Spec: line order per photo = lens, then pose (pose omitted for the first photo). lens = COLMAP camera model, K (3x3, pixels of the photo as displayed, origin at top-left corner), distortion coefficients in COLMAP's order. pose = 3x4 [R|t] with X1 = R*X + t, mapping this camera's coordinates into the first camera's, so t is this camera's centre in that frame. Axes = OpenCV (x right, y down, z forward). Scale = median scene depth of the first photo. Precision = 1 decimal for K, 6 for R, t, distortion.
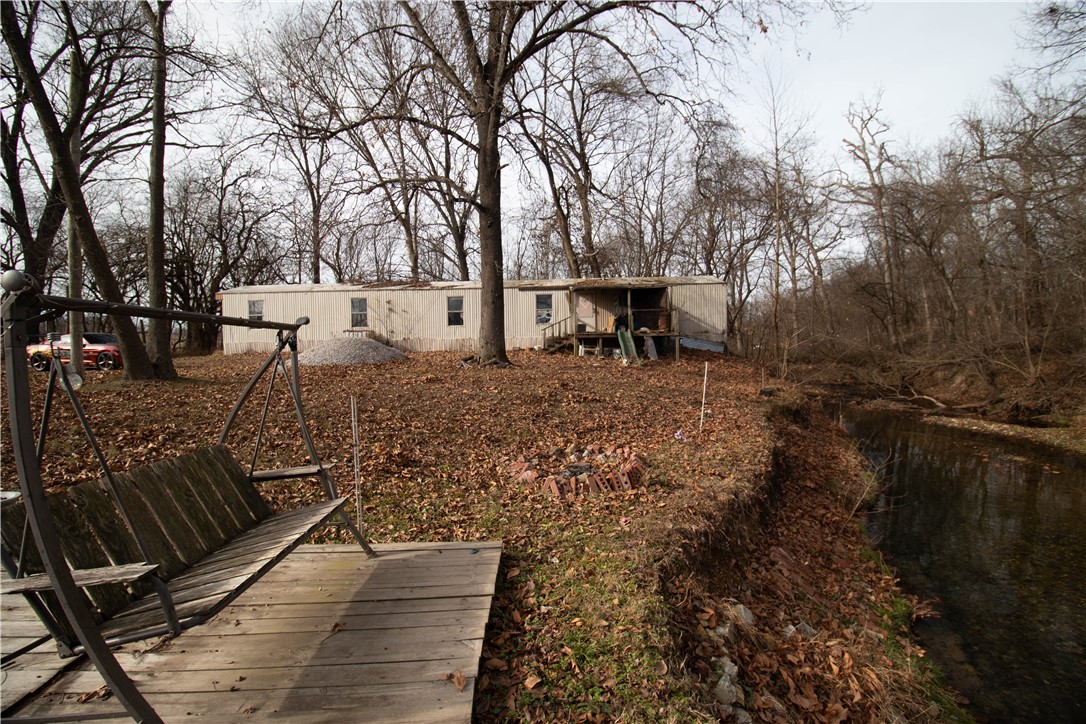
lens RADIAL K [[501.5, 0, 543.9], [0, 501.5, 365.6], [0, 0, 1]] dist [-0.011050, -0.006689]
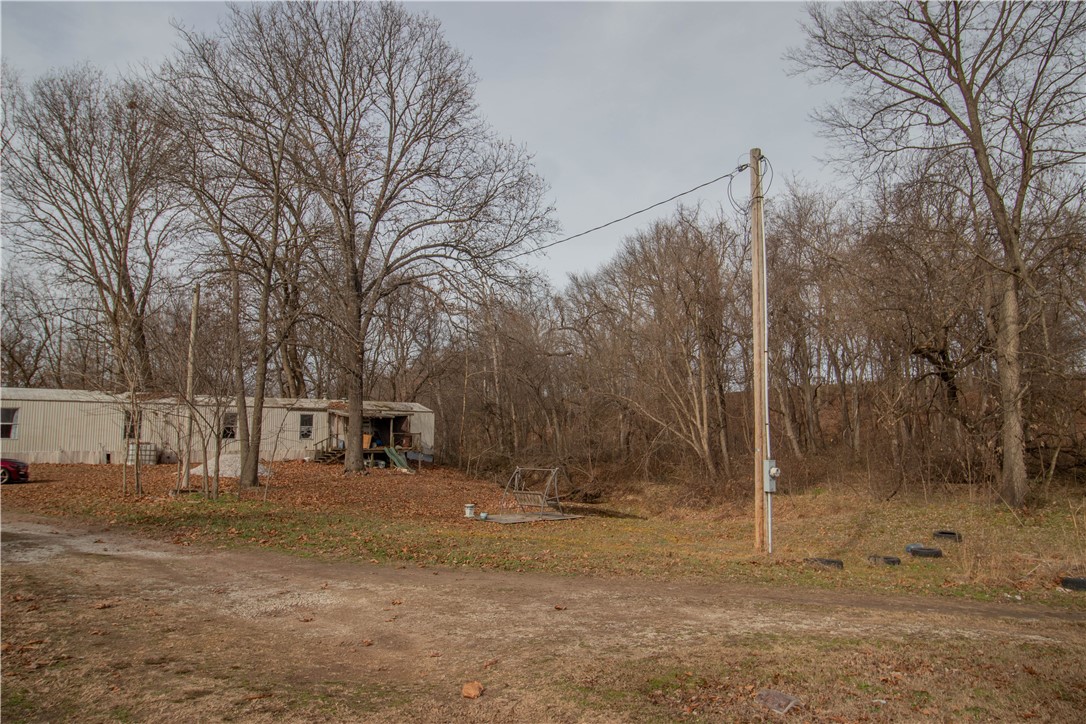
lens RADIAL K [[761.3, 0, 544.5], [0, 761.3, 362.2], [0, 0, 1]] dist [0.008014, 0.000942]
pose [[0.730890, 0.086183, 0.677032, -0.848957], [0.007082, 0.990984, -0.133793, -0.016155], [-0.682459, 0.102583, 0.723690, -0.750275]]
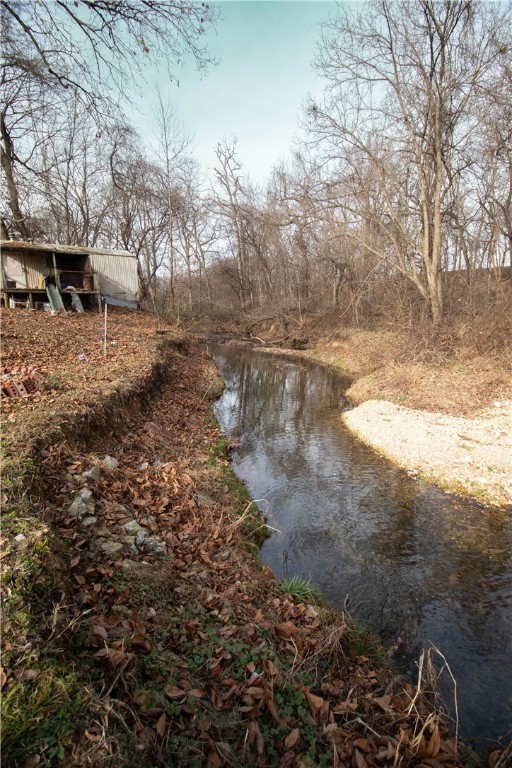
lens RADIAL K [[354.7, 0, 256.5], [0, 354.7, 385.5], [0, 0, 1]] dist [-0.011050, -0.006689]
pose [[0.803683, -0.106536, 0.585443, 0.028116], [0.006399, 0.985333, 0.170522, 0.018736], [-0.595023, -0.133299, 0.792577, -0.004472]]
